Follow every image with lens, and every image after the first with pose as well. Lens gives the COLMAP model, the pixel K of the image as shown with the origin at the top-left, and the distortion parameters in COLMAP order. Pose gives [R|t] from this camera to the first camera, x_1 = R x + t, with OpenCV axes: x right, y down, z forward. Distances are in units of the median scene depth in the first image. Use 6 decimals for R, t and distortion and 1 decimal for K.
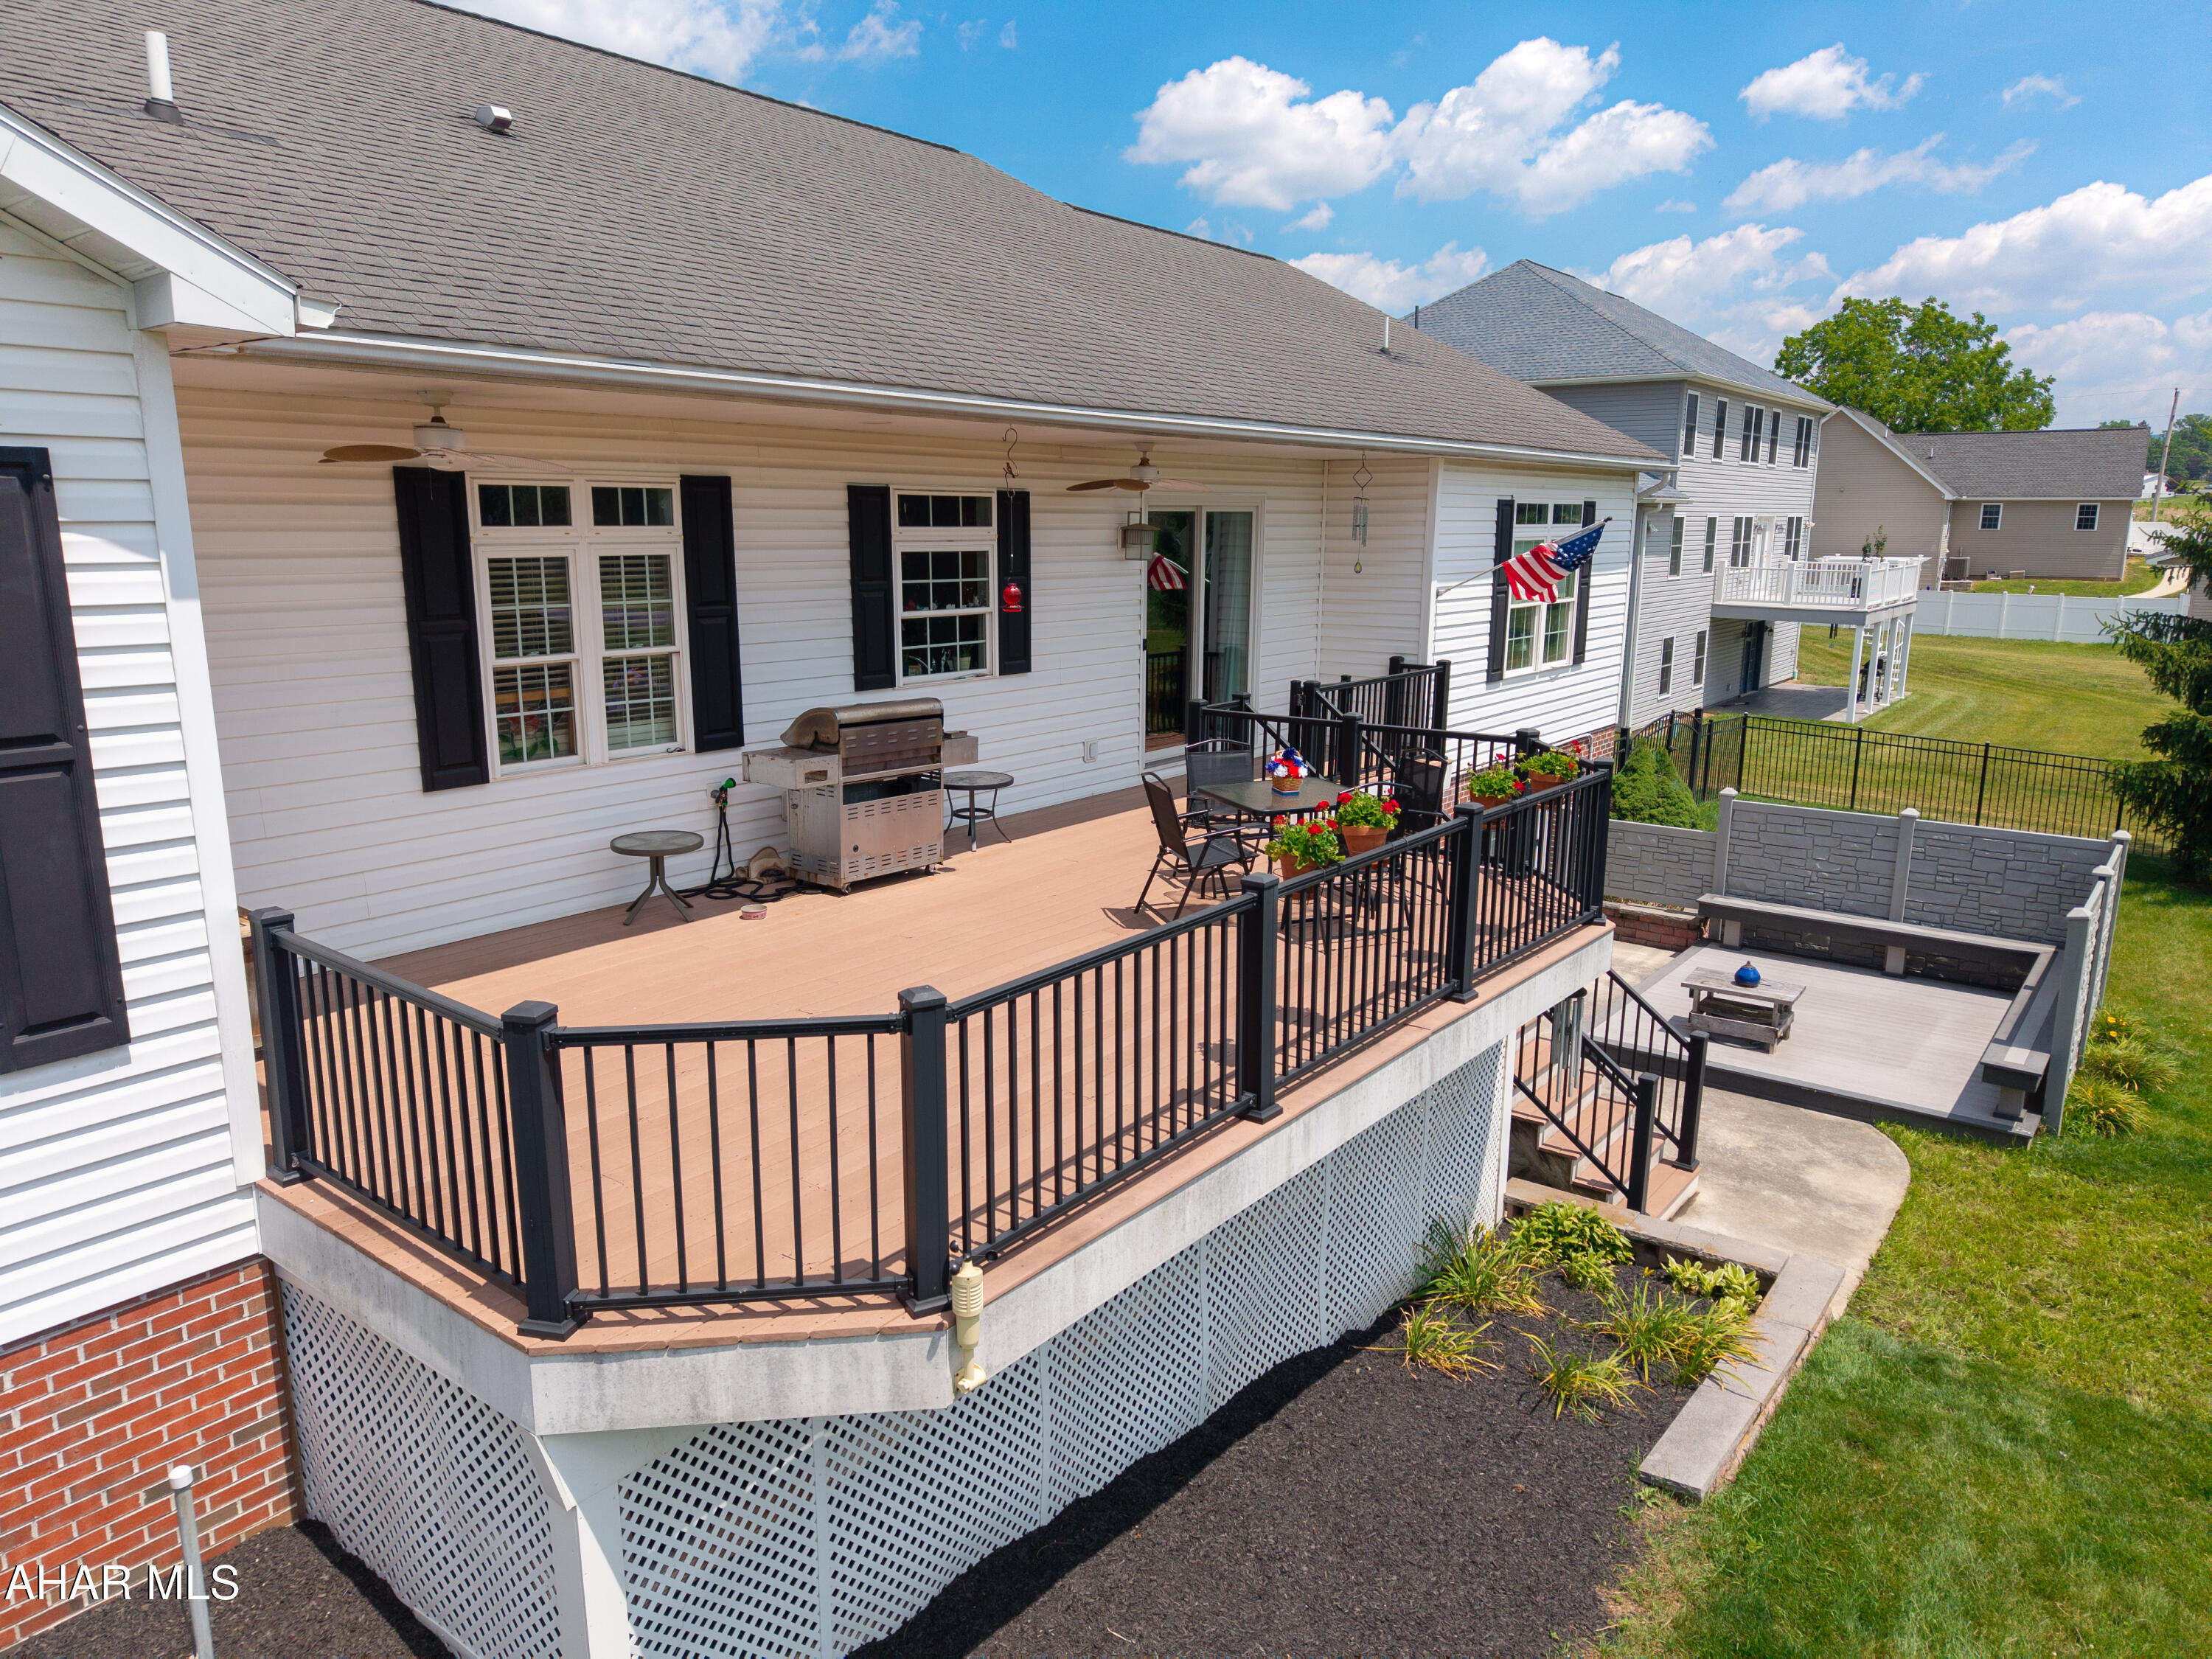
lens RADIAL K [[1477.6, 0, 1094.0], [0, 1477.6, 836.7], [0, 0, 1]] dist [0.026198, -0.023606]
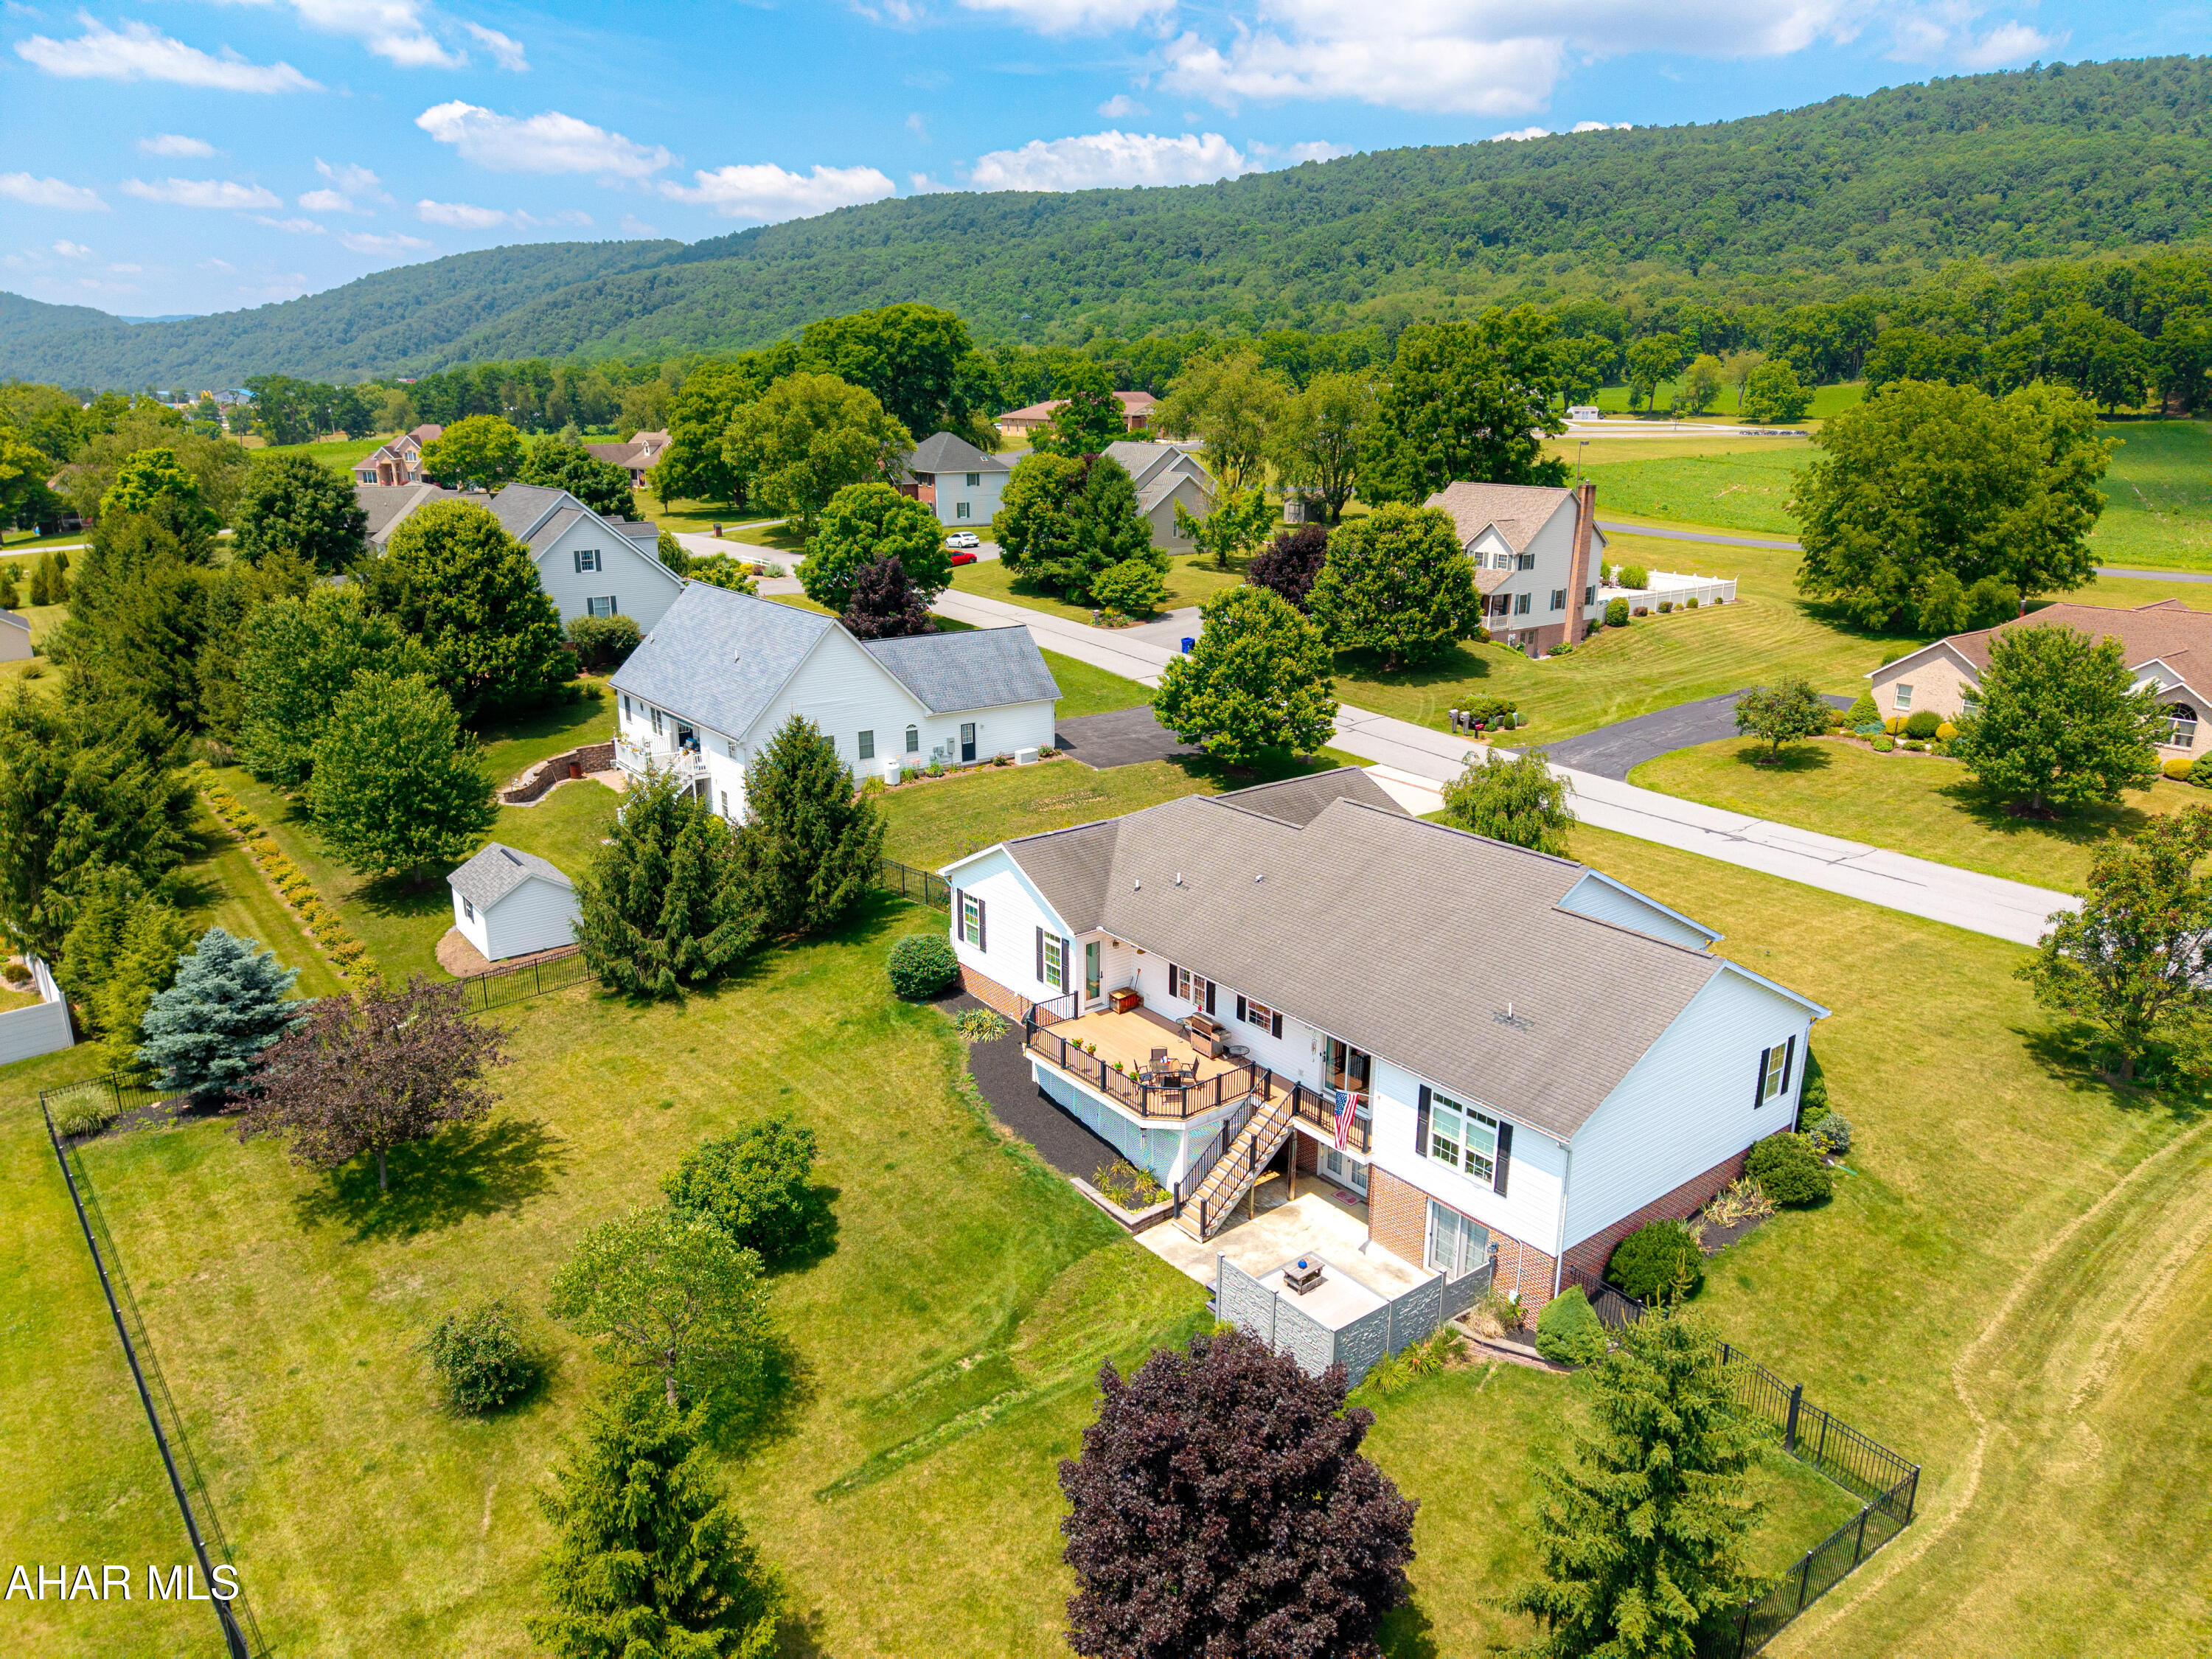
lens RADIAL K [[1477.6, 0, 1098.1], [0, 1477.6, 829.0], [0, 0, 1]] dist [0.026198, -0.023606]
pose [[-0.240442, 0.273777, -0.931254, 4.003249], [-0.210089, 0.921980, 0.325294, -2.031243], [0.947655, 0.273860, -0.164165, 1.236137]]
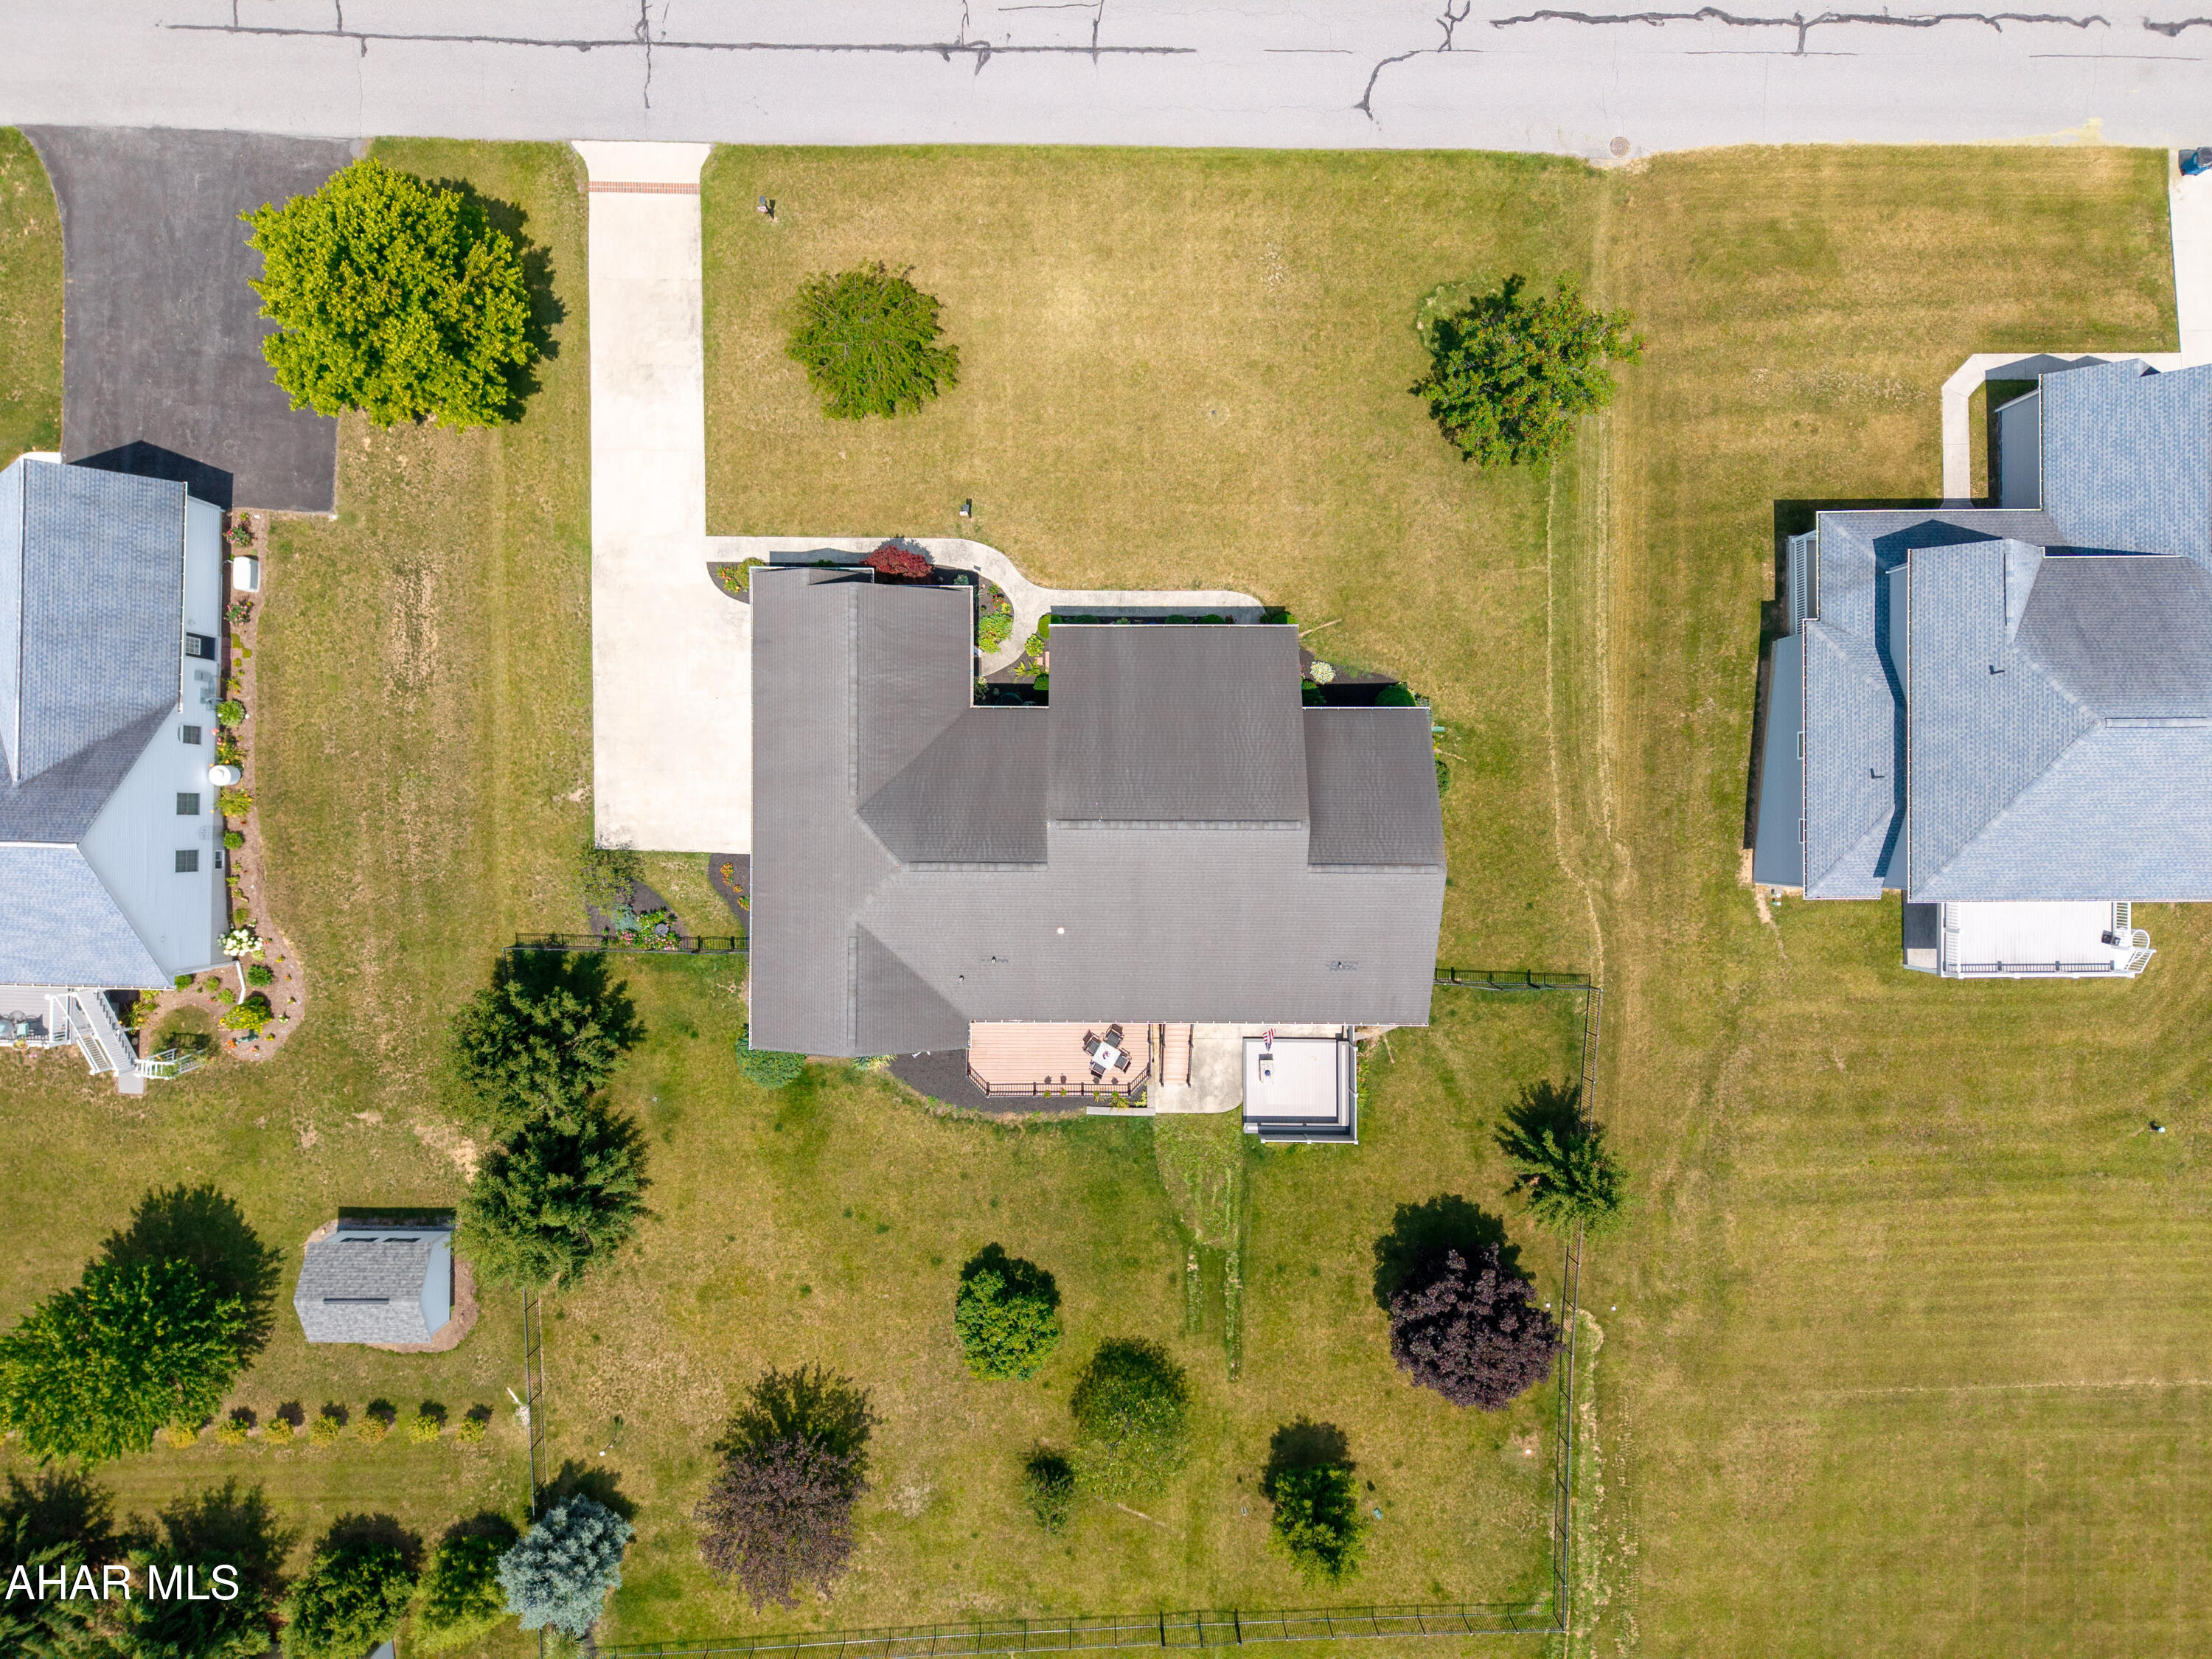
lens RADIAL K [[1477.6, 0, 1119.0], [0, 1477.6, 827.0], [0, 0, 1]] dist [0.026198, -0.023606]
pose [[0.615649, 0.787978, 0.008168, -0.617702], [-0.170777, 0.123296, 0.977565, -5.920090], [0.769293, -0.603232, 0.210476, 0.260182]]
